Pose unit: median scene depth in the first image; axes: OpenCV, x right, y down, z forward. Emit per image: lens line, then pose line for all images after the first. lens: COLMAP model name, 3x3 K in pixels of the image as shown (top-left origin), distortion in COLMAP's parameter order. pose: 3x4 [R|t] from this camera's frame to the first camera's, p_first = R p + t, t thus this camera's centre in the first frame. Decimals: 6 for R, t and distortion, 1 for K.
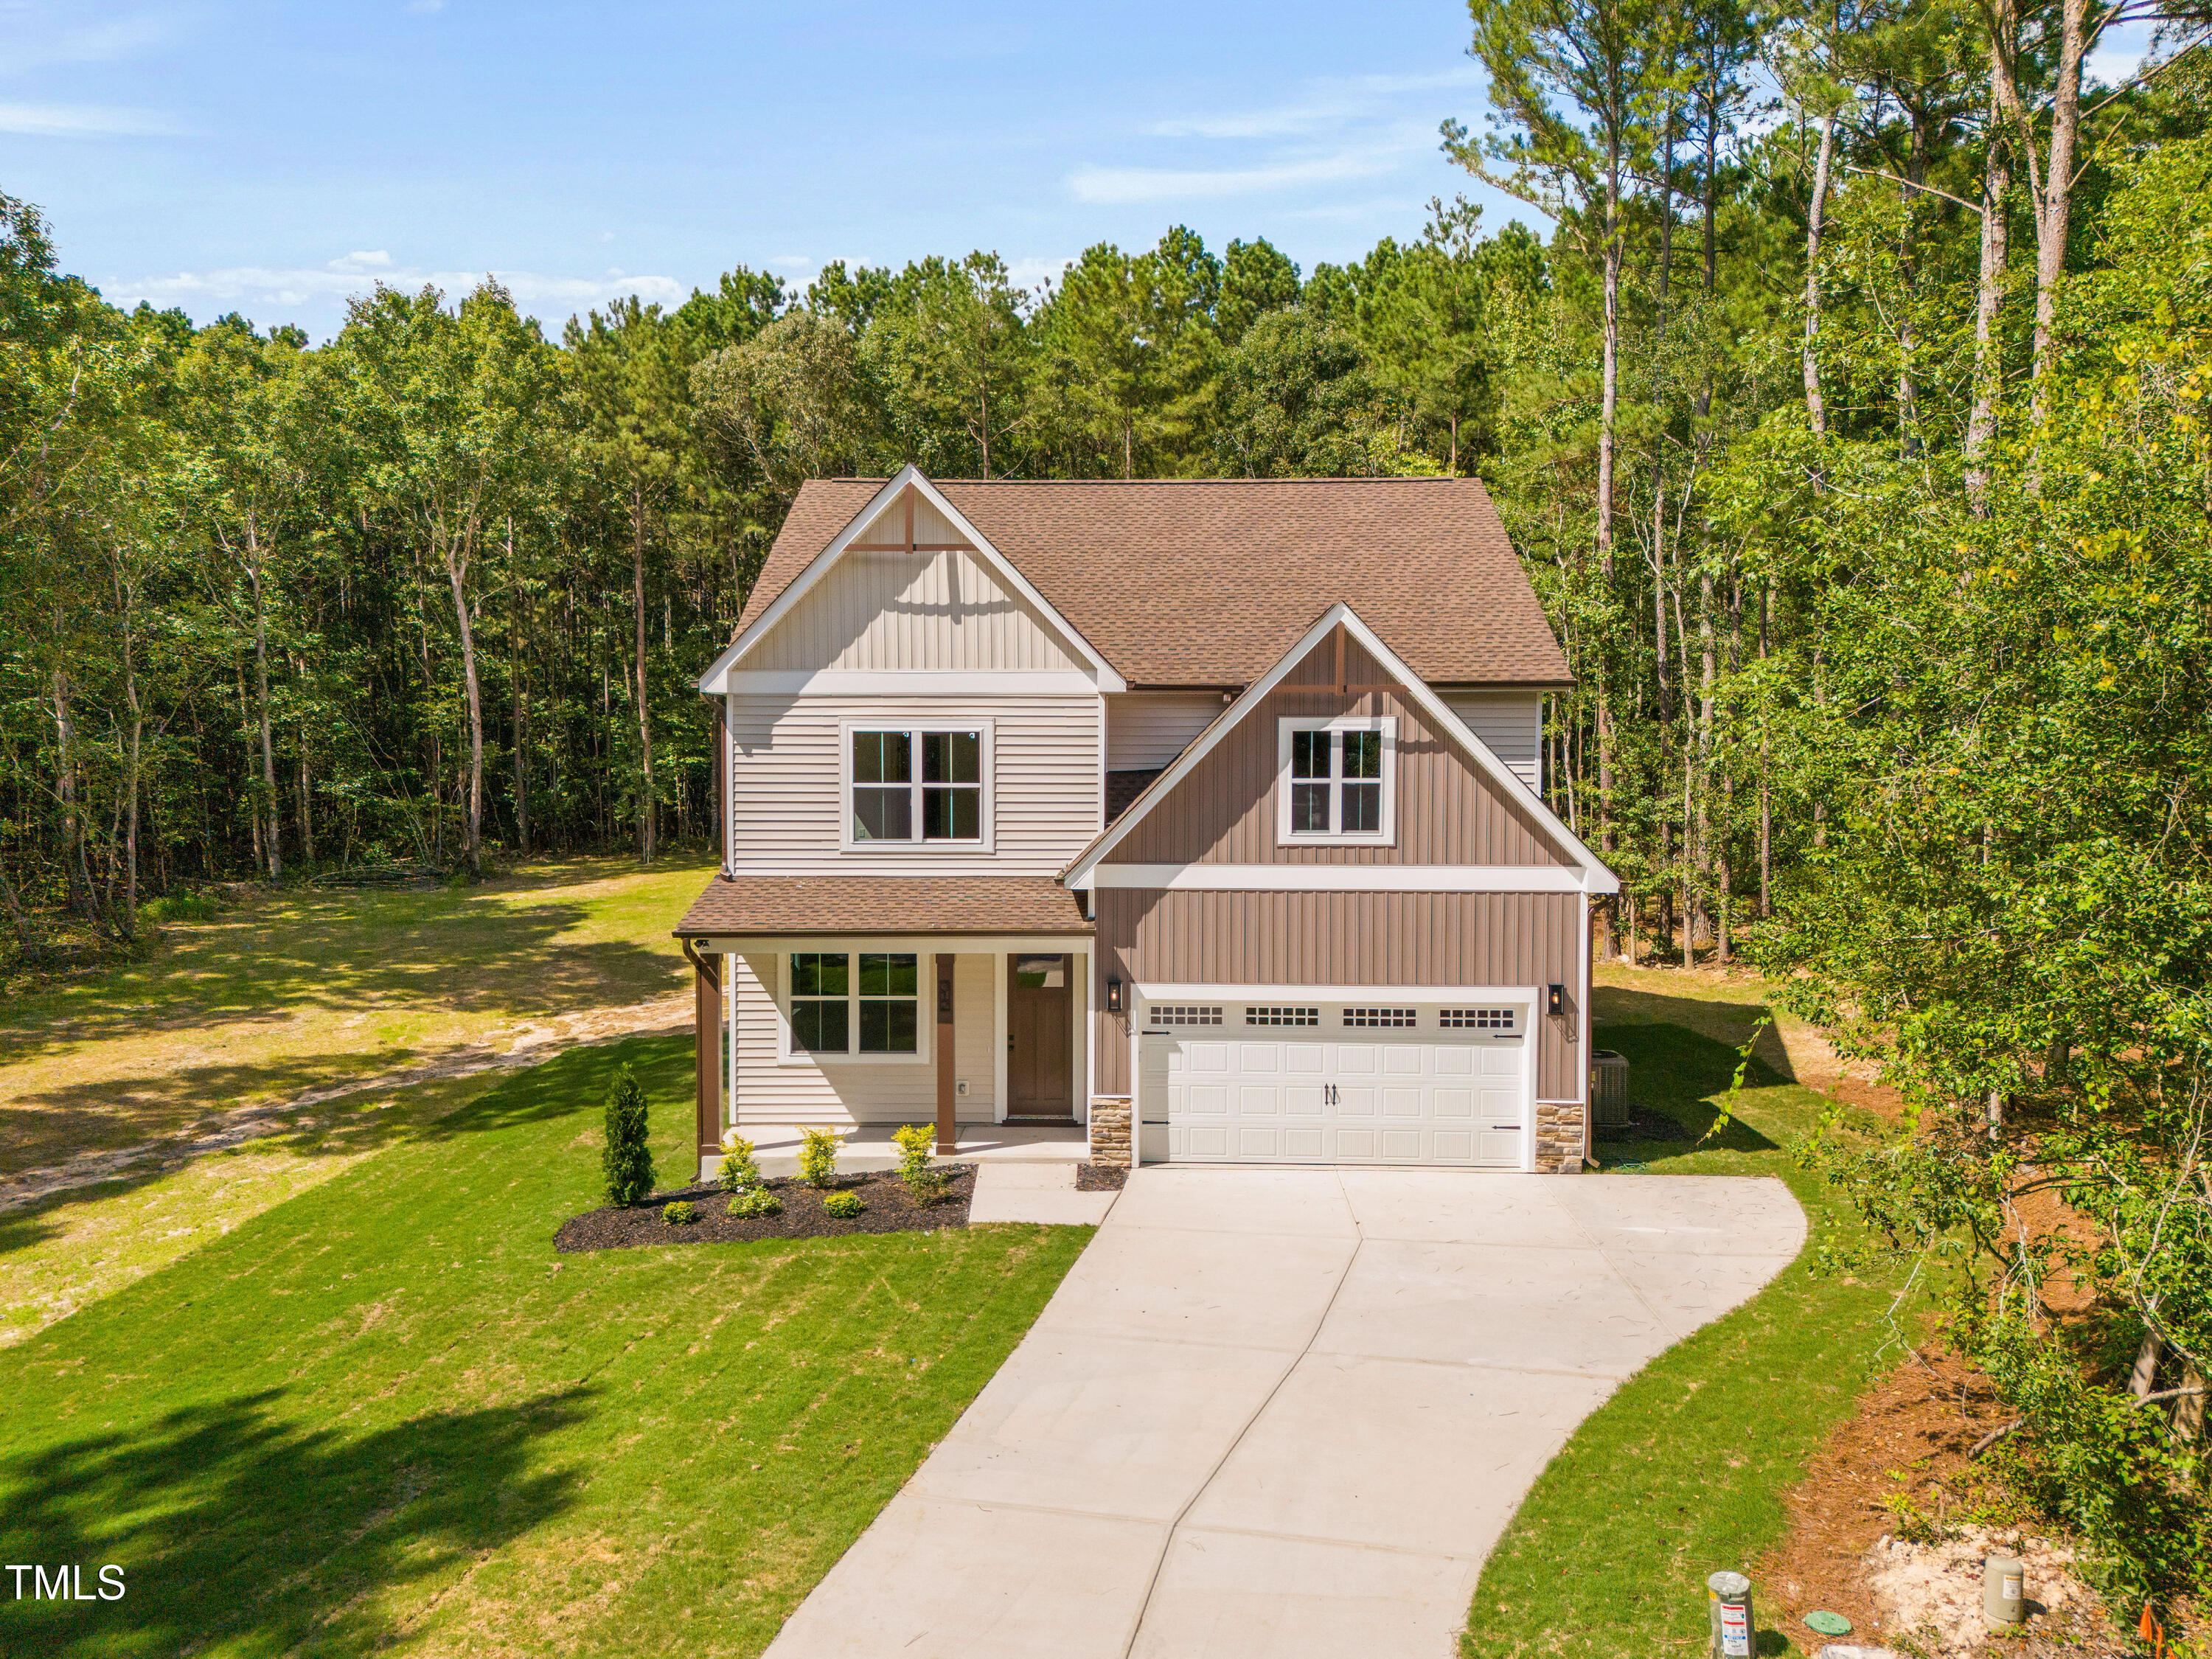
lens RADIAL K [[1645.1, 0, 1097.6], [0, 1645.1, 827.4], [0, 0, 1]] dist [0.075303, -0.030376]
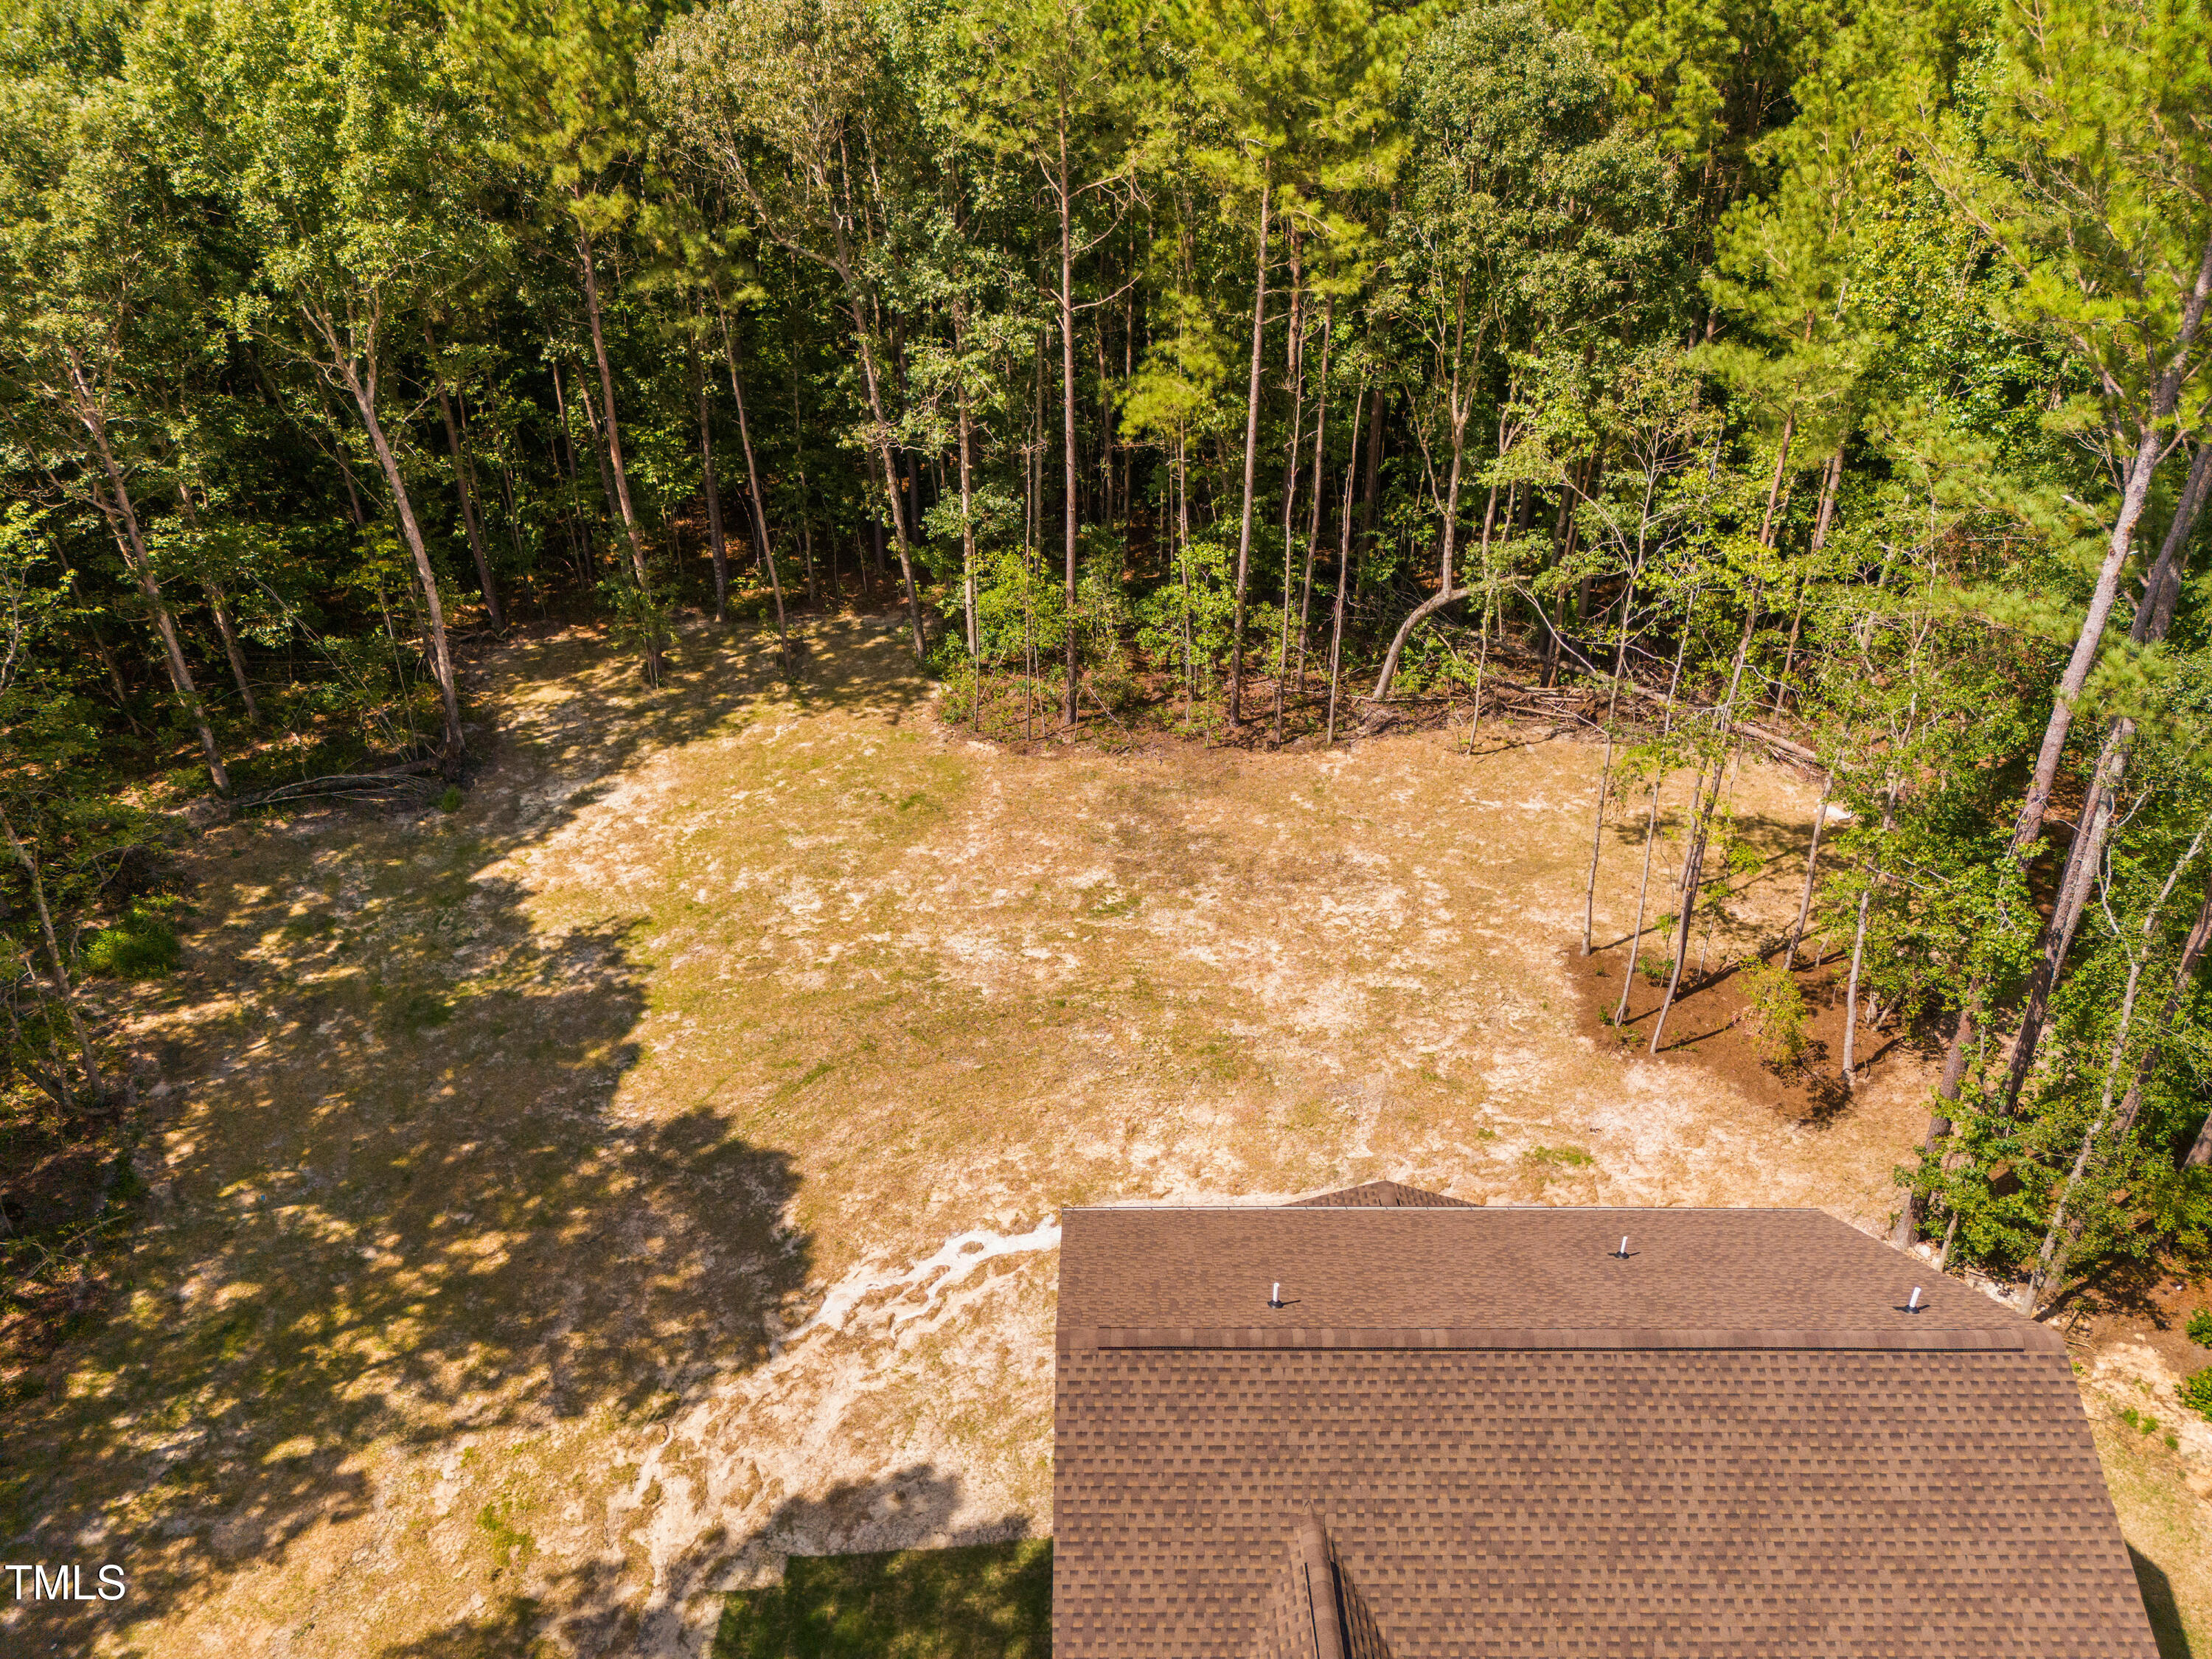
lens RADIAL K [[1645.1, 0, 1101.1], [0, 1645.1, 831.5], [0, 0, 1]] dist [0.075303, -0.030376]
pose [[0.999349, -0.016801, 0.031920, -0.244616], [0.000640, 0.893024, 0.450010, -0.976712], [-0.036066, -0.449696, 0.892453, 0.687667]]
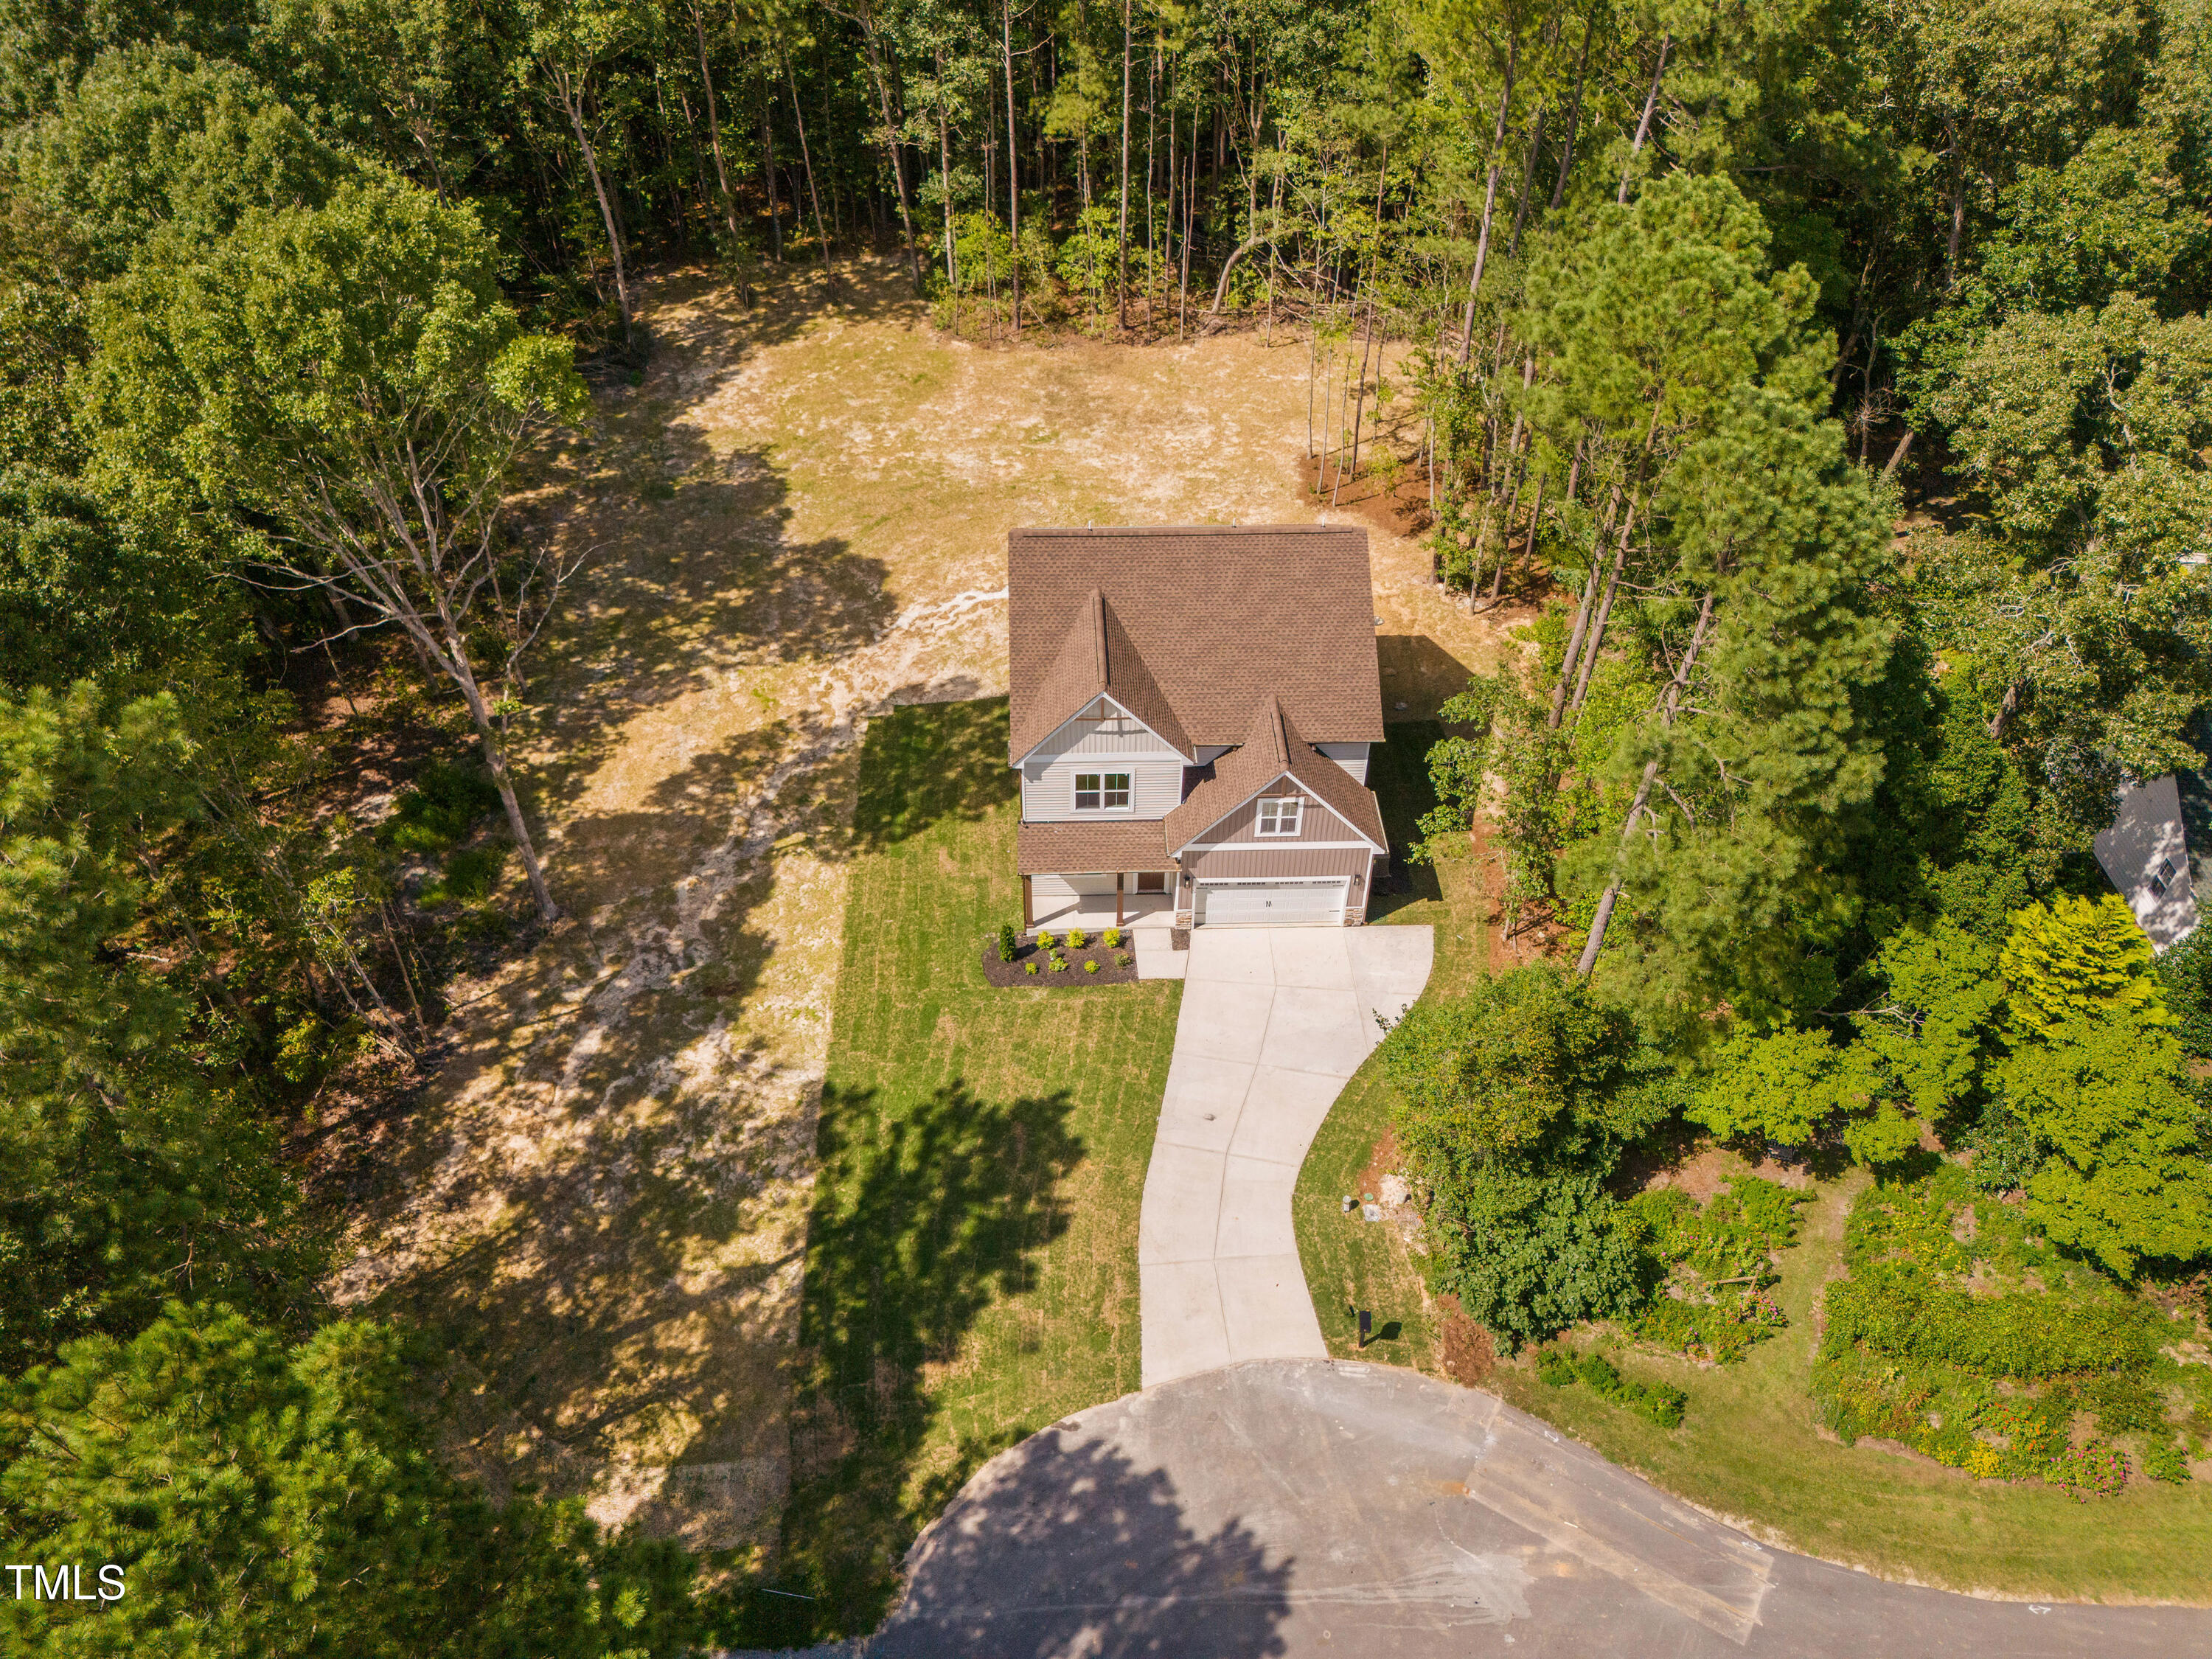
lens RADIAL K [[1645.1, 0, 1097.0], [0, 1645.1, 832.6], [0, 0, 1]] dist [0.075303, -0.030376]
pose [[0.998221, -0.039010, 0.045080, -0.243401], [0.002316, 0.780990, 0.624540, -1.563151], [-0.059571, -0.623324, 0.779691, -0.941330]]
